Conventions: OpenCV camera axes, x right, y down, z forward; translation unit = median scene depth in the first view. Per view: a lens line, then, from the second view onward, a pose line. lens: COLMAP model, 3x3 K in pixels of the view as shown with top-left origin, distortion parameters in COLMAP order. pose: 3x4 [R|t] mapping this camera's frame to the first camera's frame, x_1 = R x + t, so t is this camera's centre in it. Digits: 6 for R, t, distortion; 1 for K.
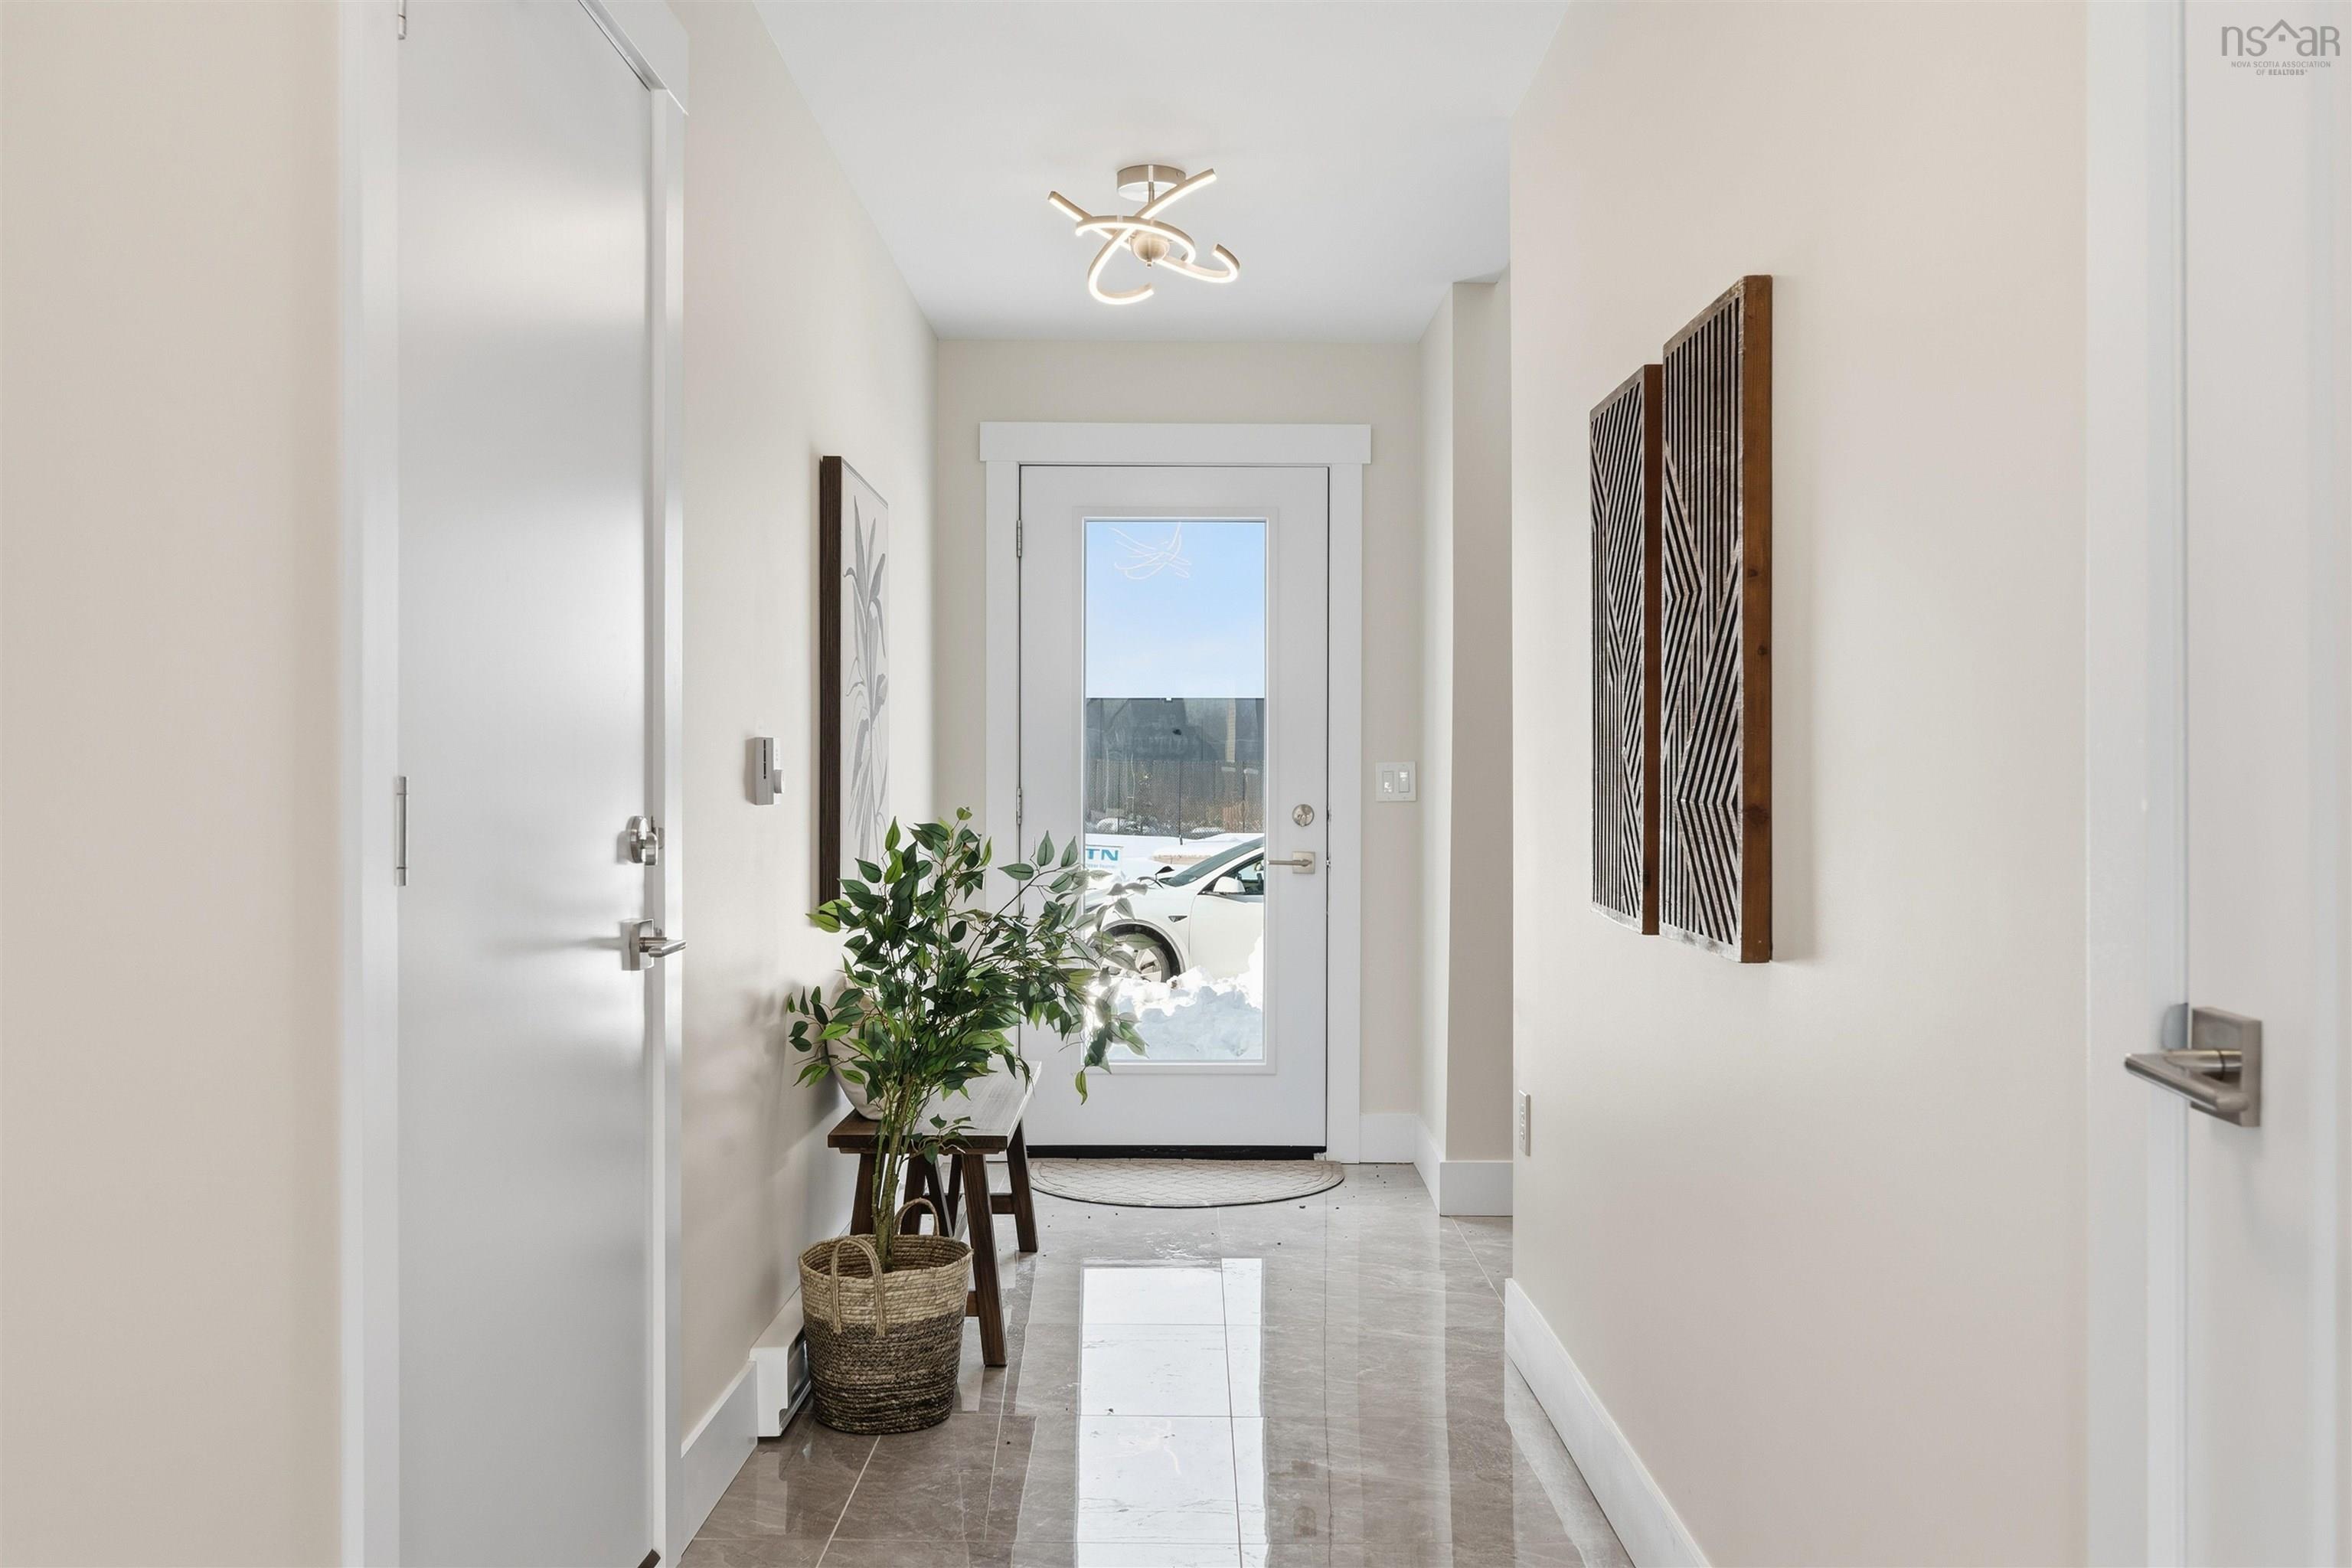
lens RADIAL K [[1950.6, 0, 1176.0], [0, 1950.6, 784.0], [0, 0, 1]] dist [-0.000315, -0.000099]
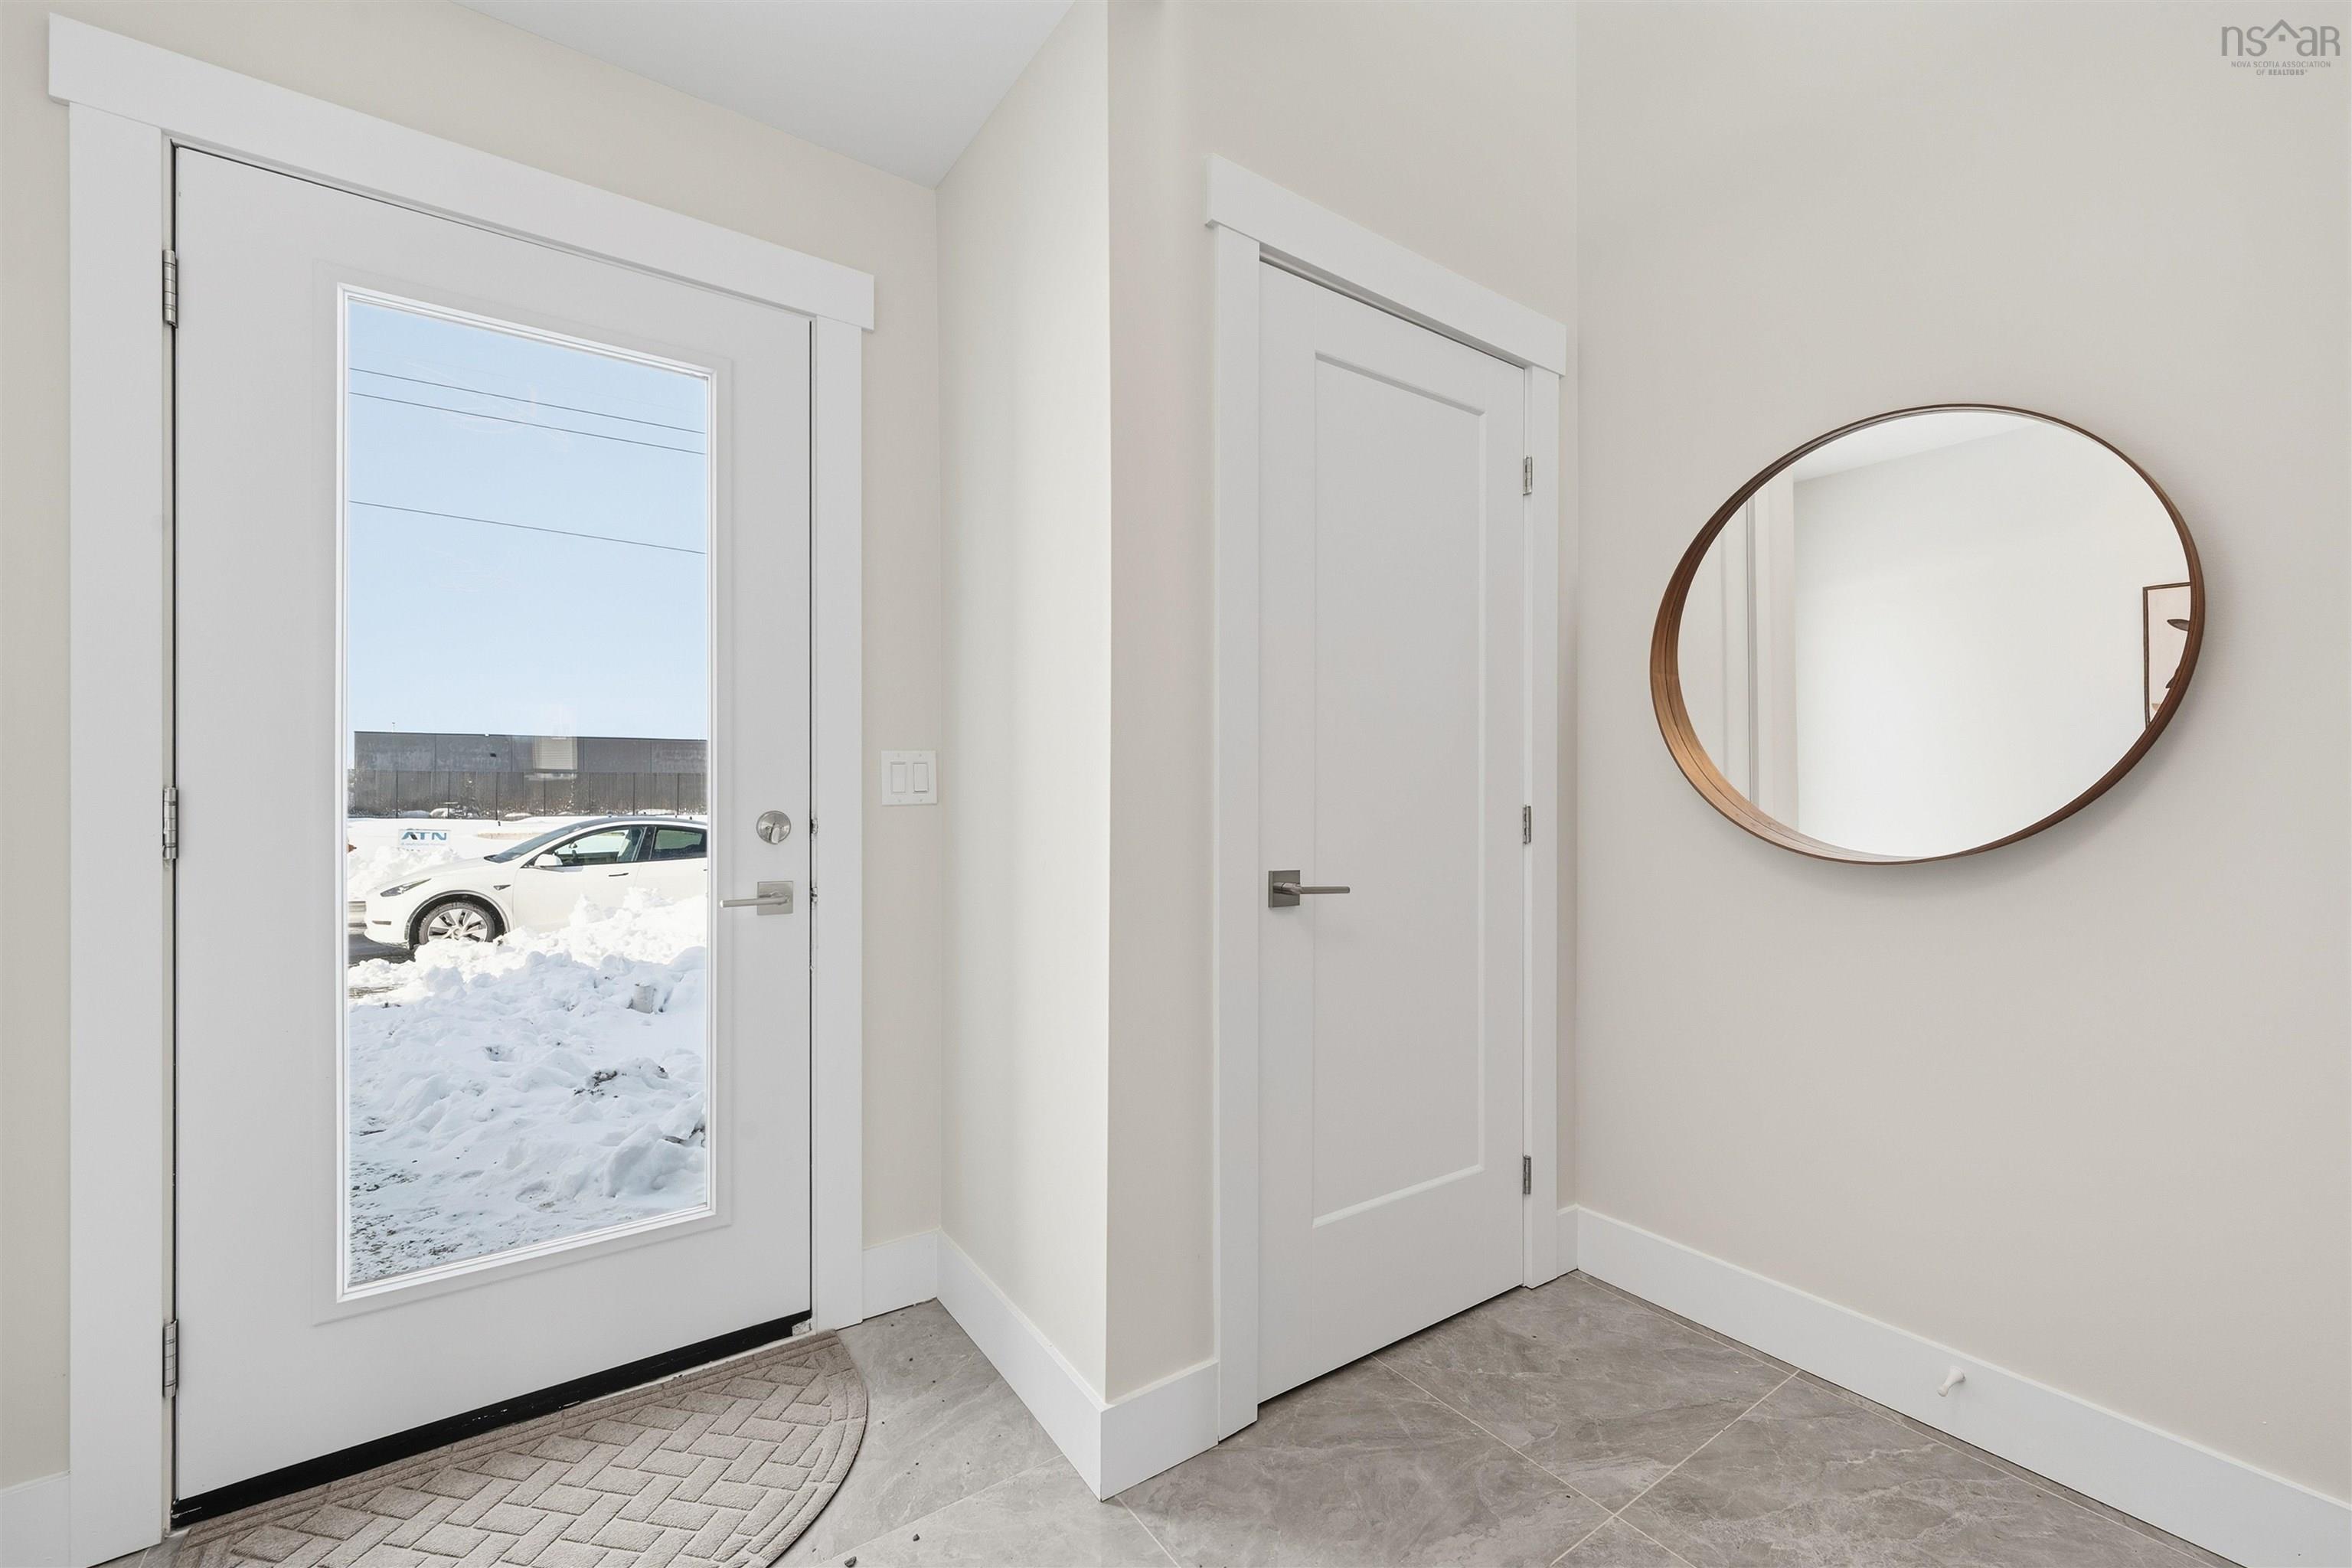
lens RADIAL K [[961.8, 0, 1182.5], [0, 961.8, 787.3], [0, 0, 1]] dist [-0.000125, 0.000301]
pose [[0.812593, -0.001662, 0.582830, -0.005567], [0.000874, 0.999998, 0.001633, 0.000820], [-0.582831, -0.000818, 0.812593, 0.268259]]
